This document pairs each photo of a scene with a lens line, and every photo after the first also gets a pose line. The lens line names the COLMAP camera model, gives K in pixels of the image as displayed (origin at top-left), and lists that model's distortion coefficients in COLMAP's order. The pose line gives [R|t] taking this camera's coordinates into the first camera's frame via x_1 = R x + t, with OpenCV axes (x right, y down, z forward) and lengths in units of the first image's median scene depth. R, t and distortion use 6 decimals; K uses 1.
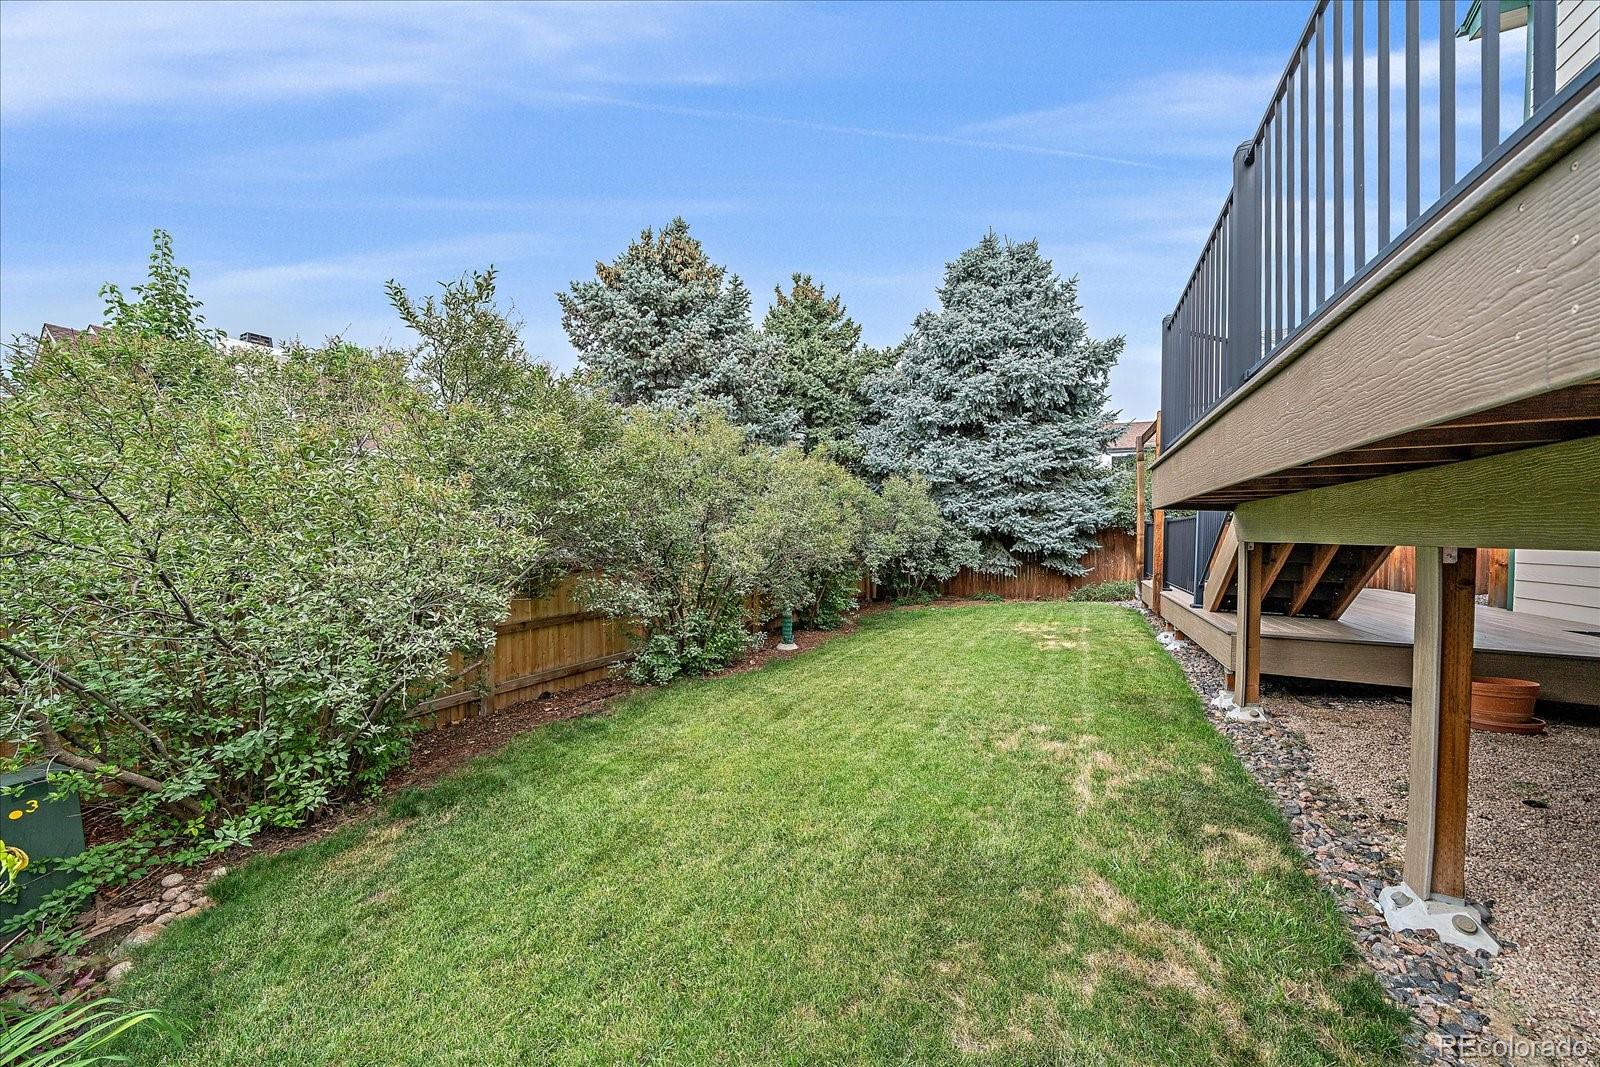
lens RADIAL K [[557.8, 0, 805.1], [0, 557.8, 538.8], [0, 0, 1]] dist [-0.001045, -0.000041]
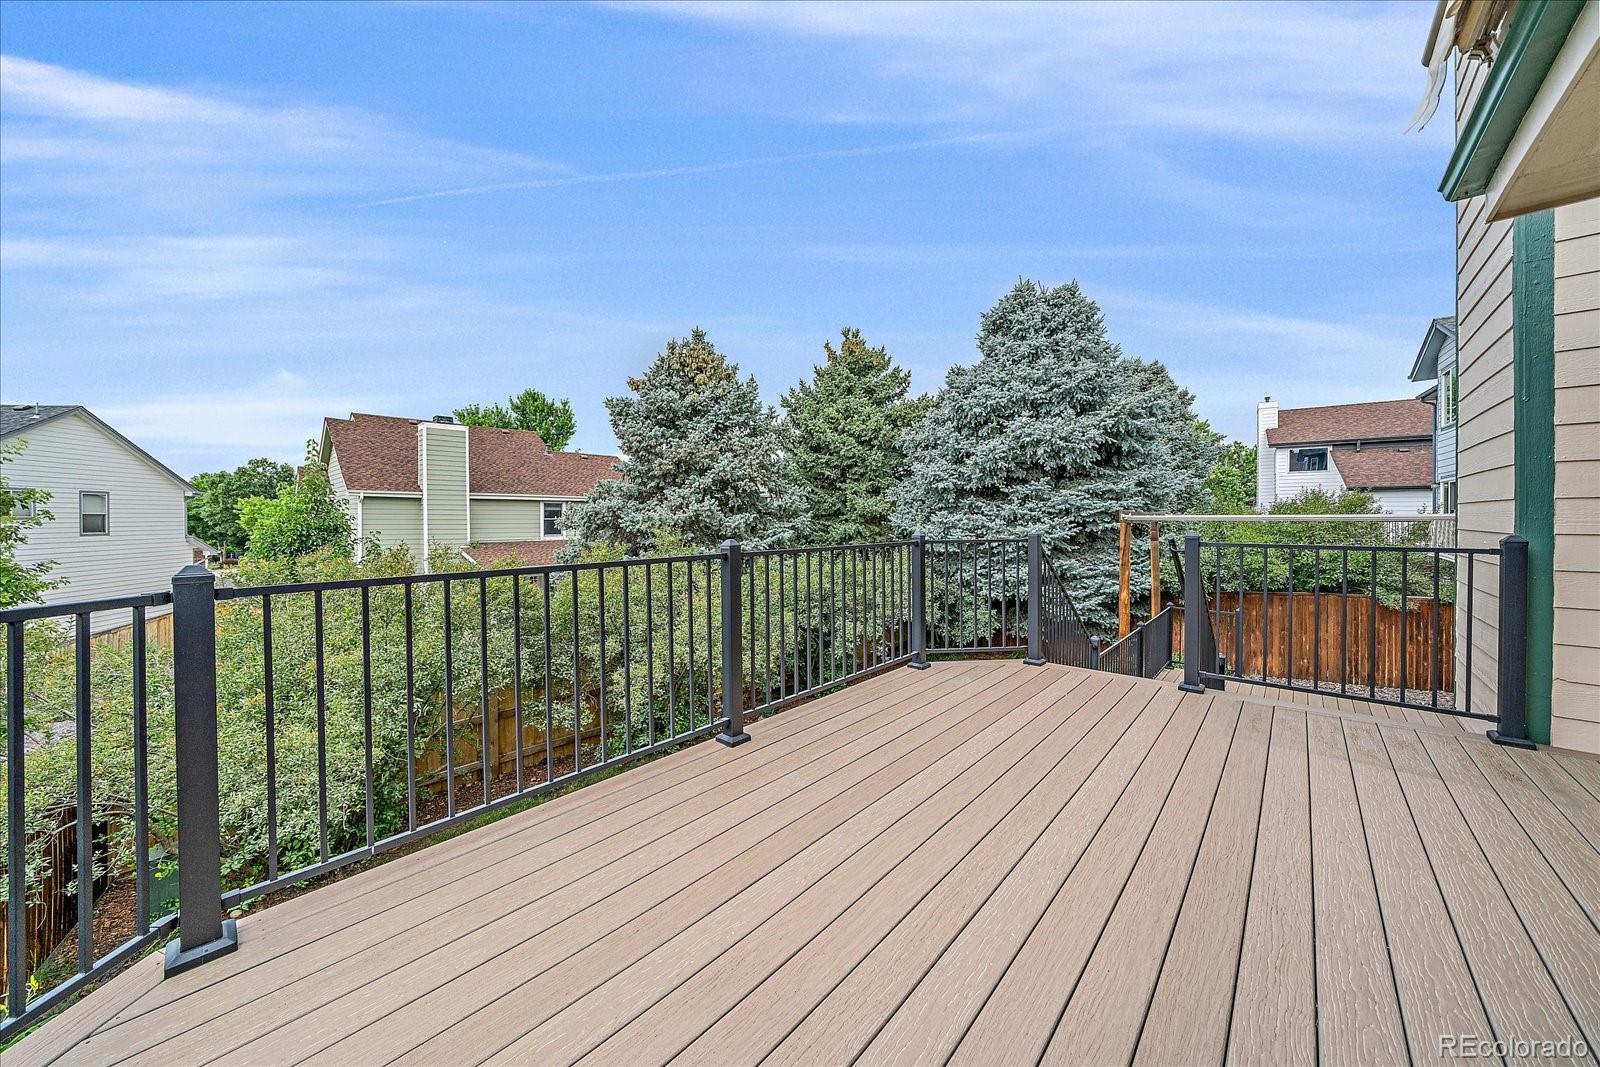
lens RADIAL K [[557.8, 0, 793.2], [0, 557.8, 521.3], [0, 0, 1]] dist [-0.001045, -0.000041]
pose [[0.959348, -0.008403, -0.282101, 0.246003], [0.005952, 0.999937, -0.009547, -0.139563], [0.282163, 0.007479, 0.959337, -0.042497]]
